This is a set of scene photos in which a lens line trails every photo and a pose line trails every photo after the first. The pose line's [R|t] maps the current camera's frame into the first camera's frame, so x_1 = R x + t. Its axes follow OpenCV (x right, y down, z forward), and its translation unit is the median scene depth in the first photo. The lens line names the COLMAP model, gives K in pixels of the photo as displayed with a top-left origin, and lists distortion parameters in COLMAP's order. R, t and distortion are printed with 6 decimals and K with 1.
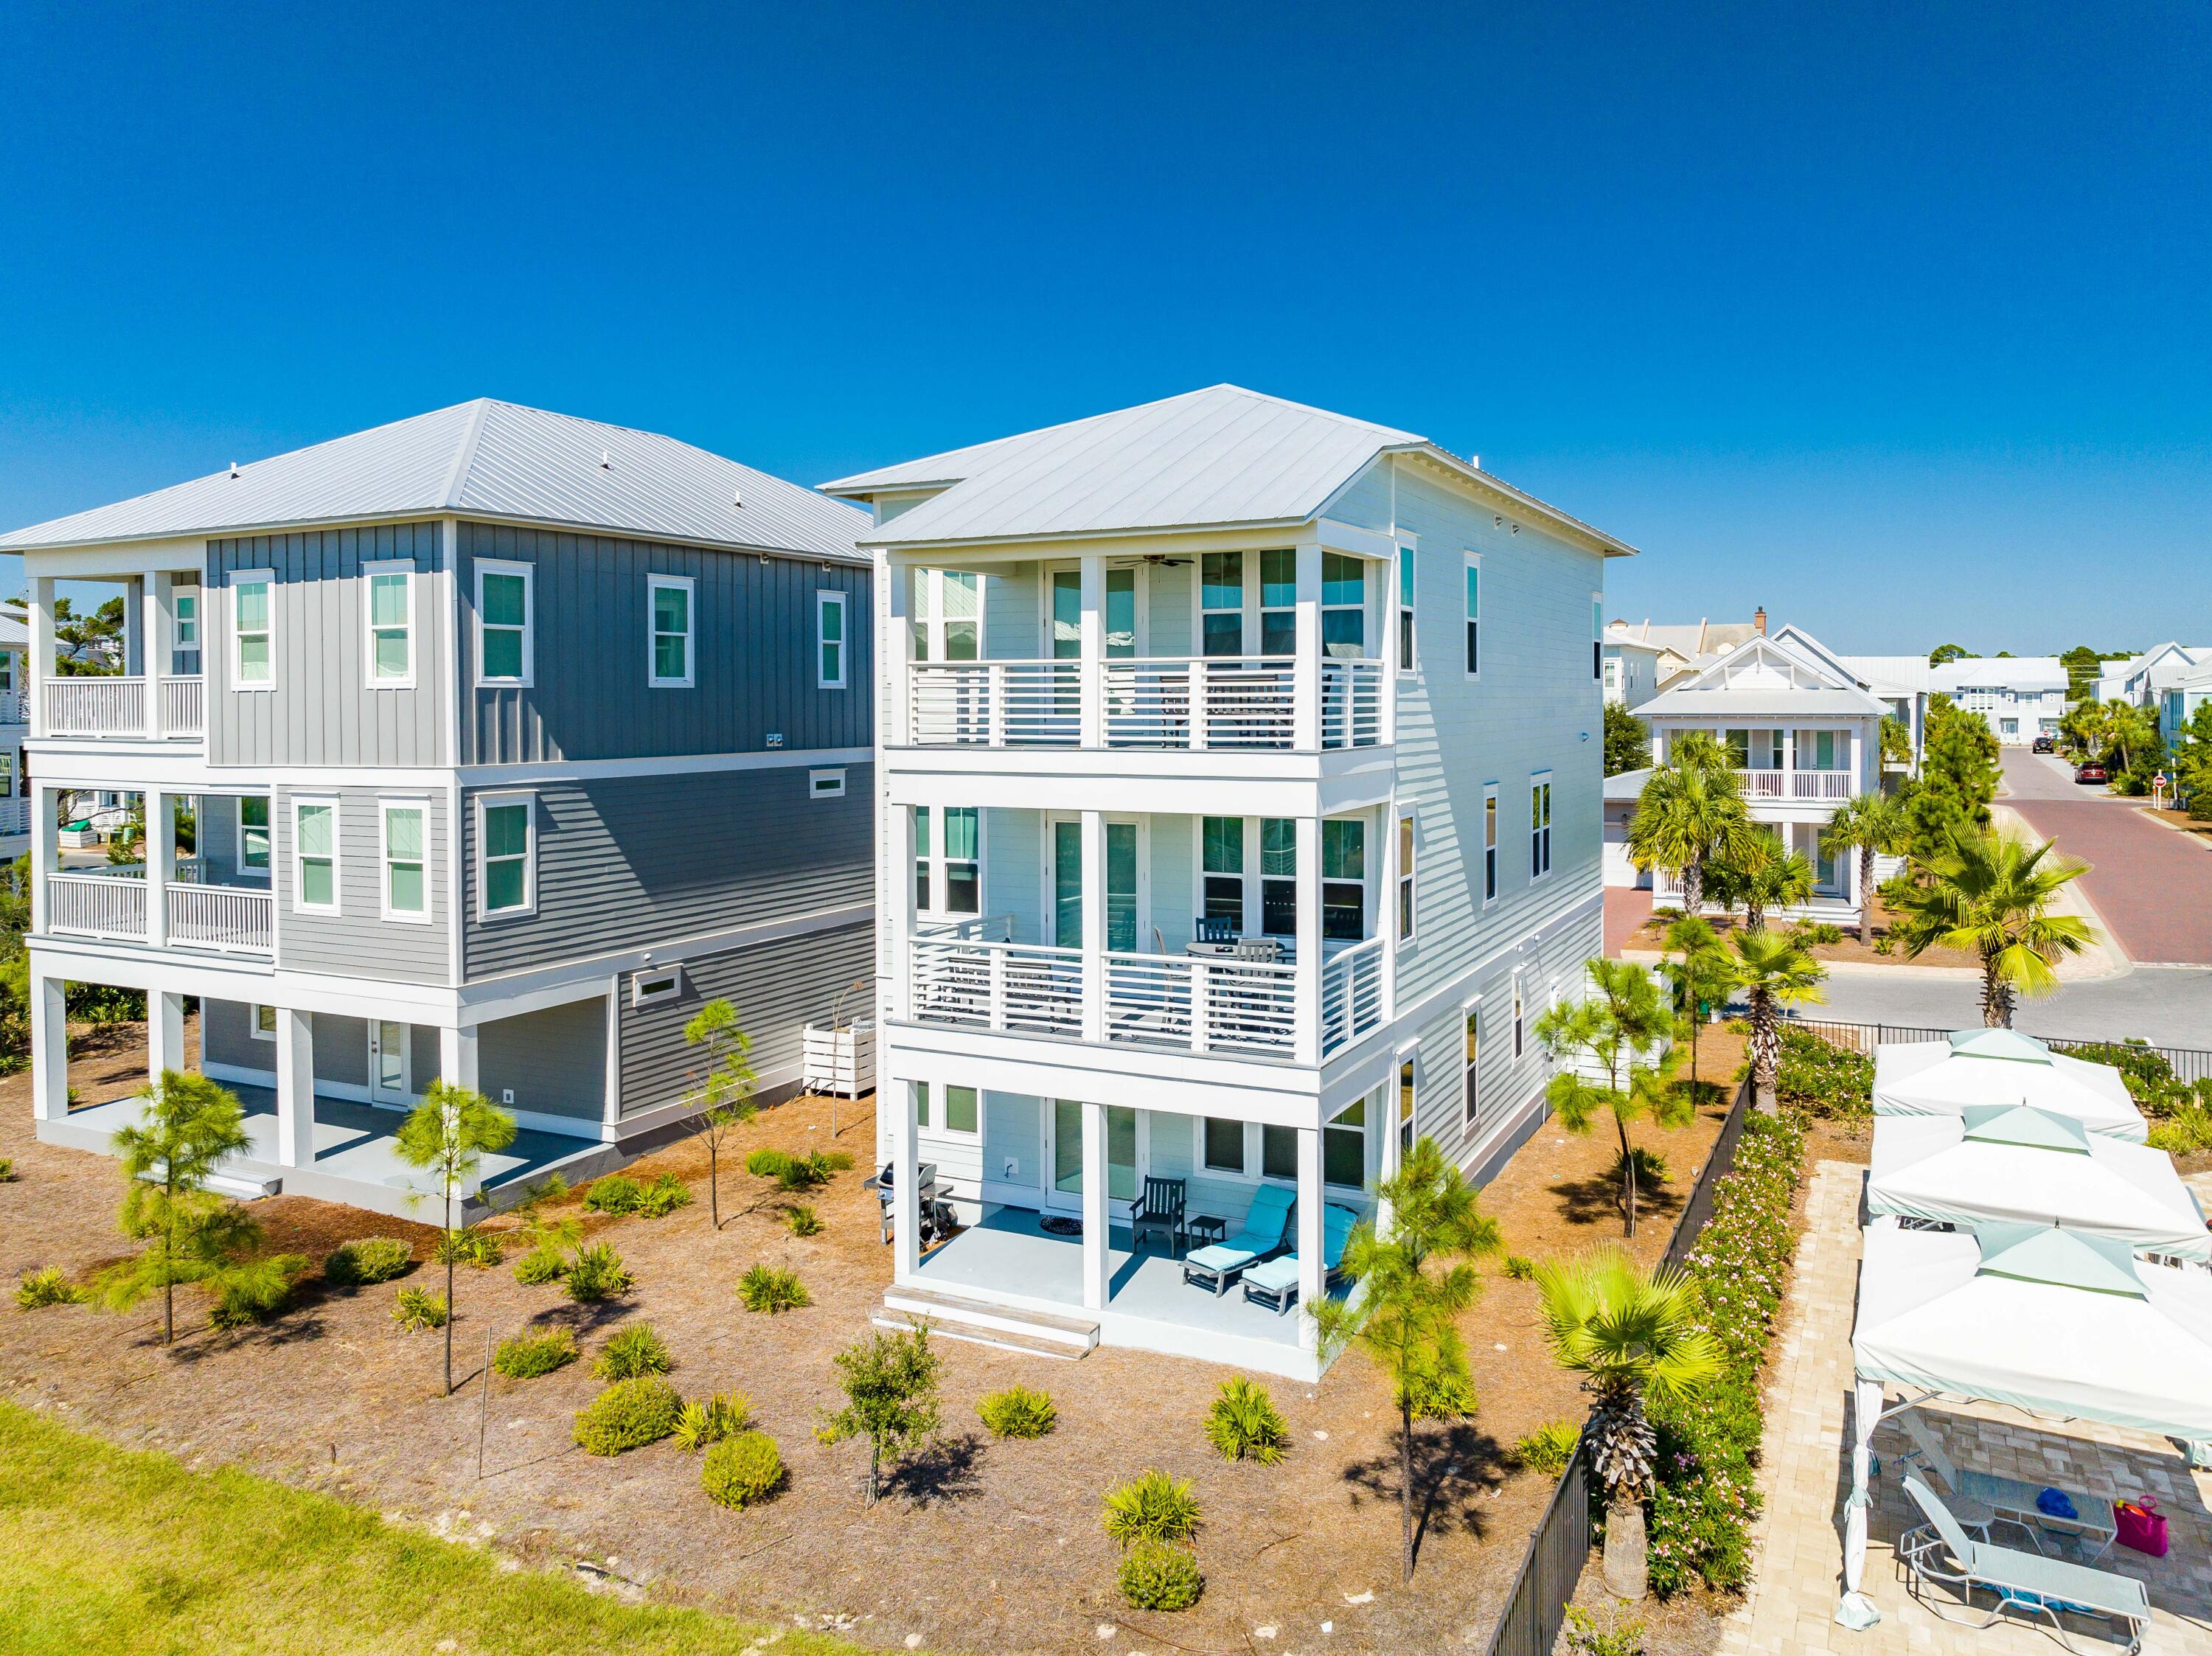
lens RADIAL K [[1574.6, 0, 1135.2], [0, 1574.6, 716.5], [0, 0, 1]] dist [-0.000826, -0.003641]
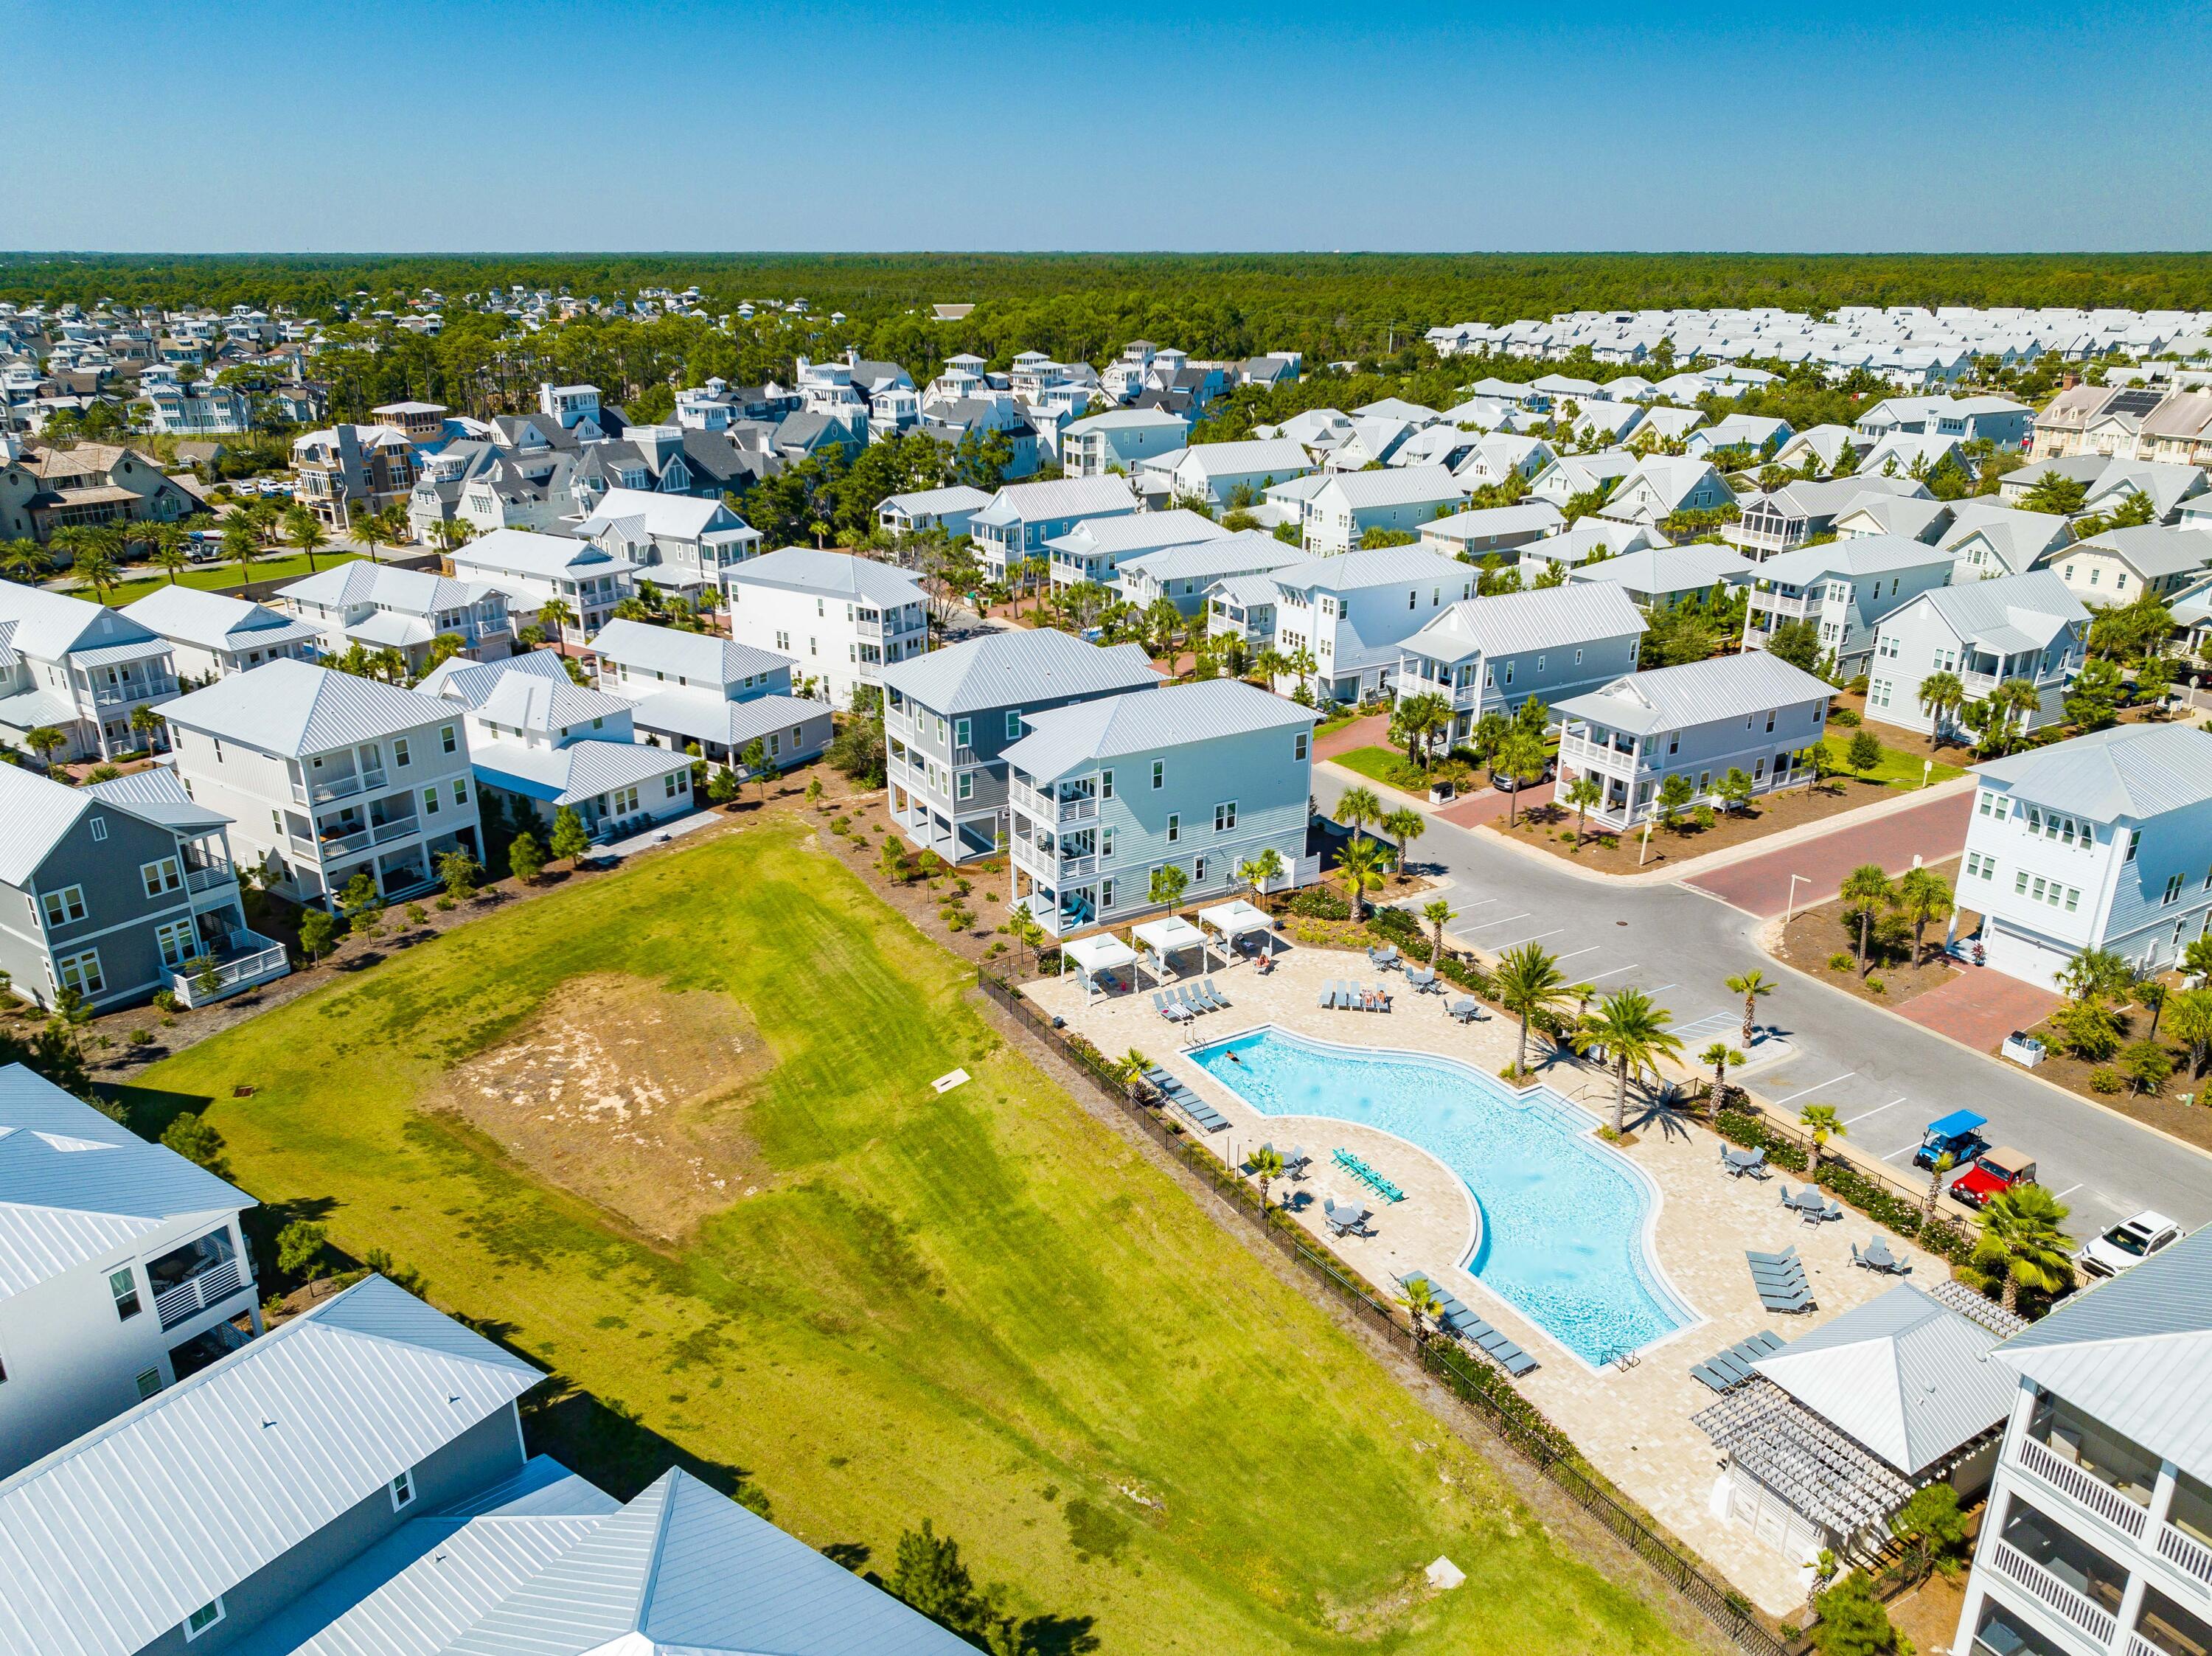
lens RADIAL K [[1534.7, 0, 1106.0], [0, 1534.7, 828.0], [0, 0, 1]] dist [0.042111, -0.108560]
pose [[0.839211, 0.195545, -0.507431, 2.494866], [-0.007146, 0.936997, 0.349265, -1.532279], [0.543758, -0.289481, 0.787736, -2.546826]]
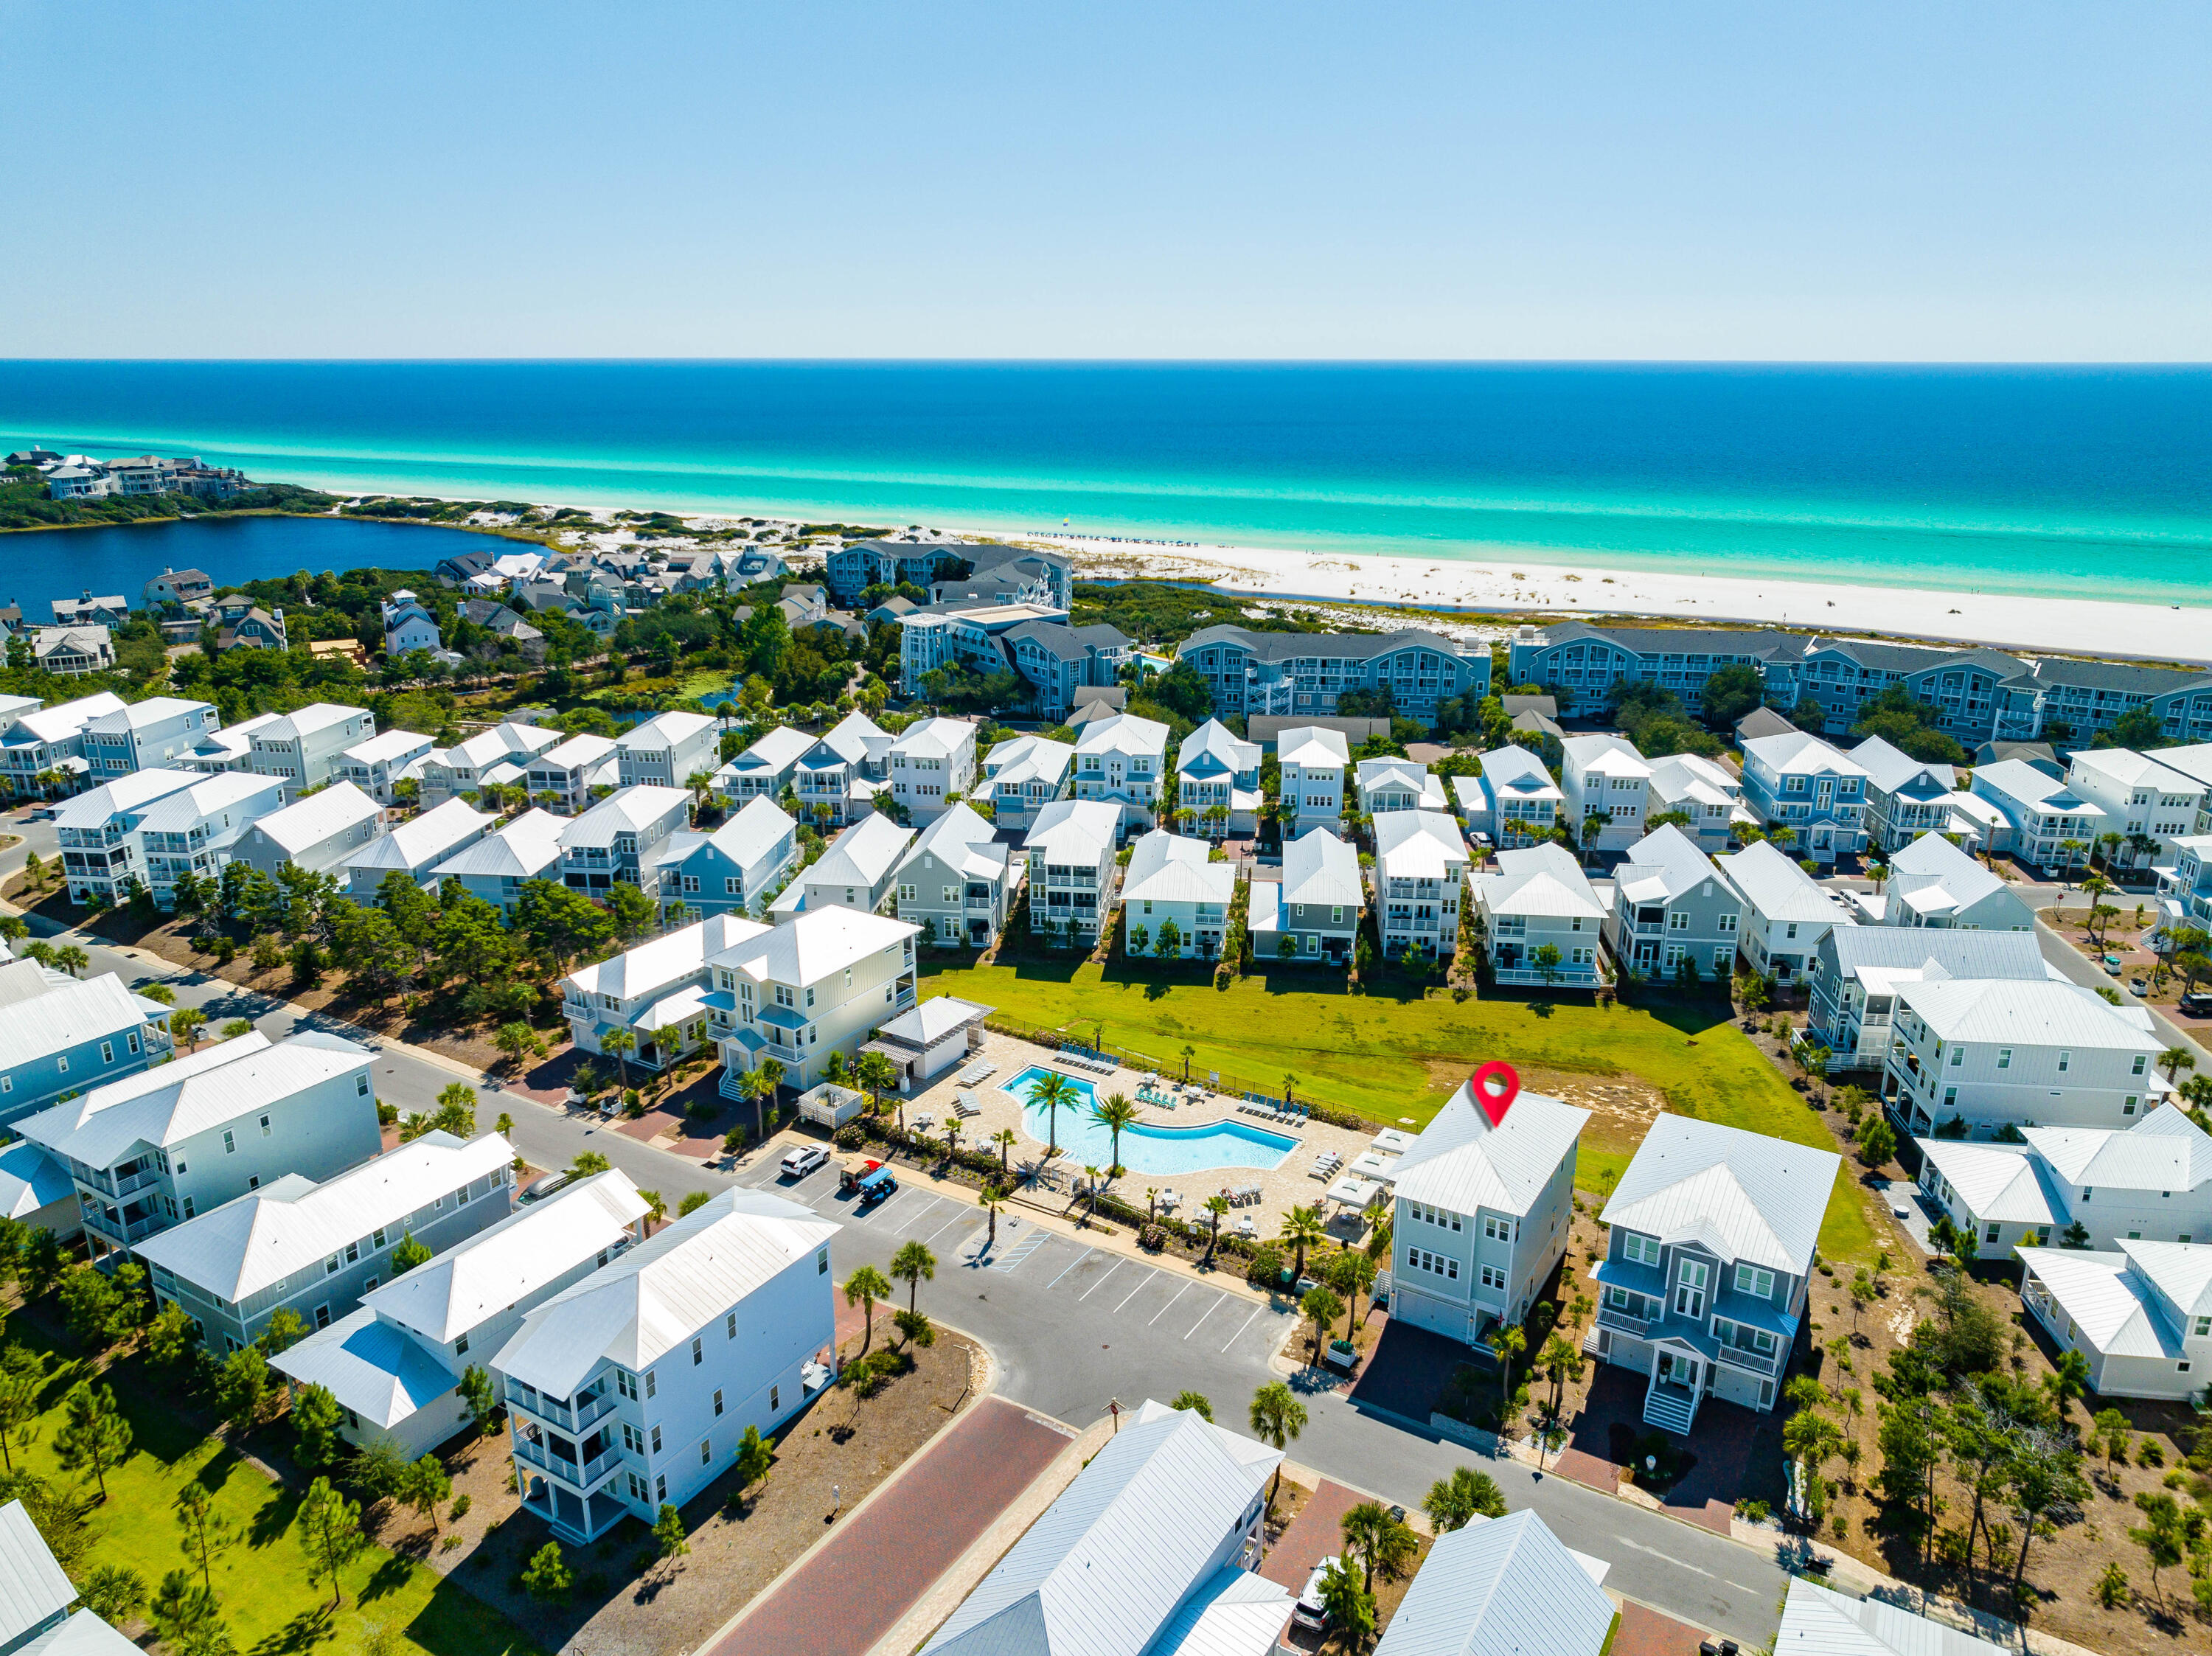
lens RADIAL K [[1533.4, 0, 1106.0], [0, 1533.4, 828.0], [0, 0, 1]] dist [0.007934, -0.023282]
pose [[-0.996267, -0.020766, 0.083789, 1.084895], [0.005586, 0.953091, 0.302631, -2.866399], [-0.086143, 0.301970, -0.949418, 6.349237]]
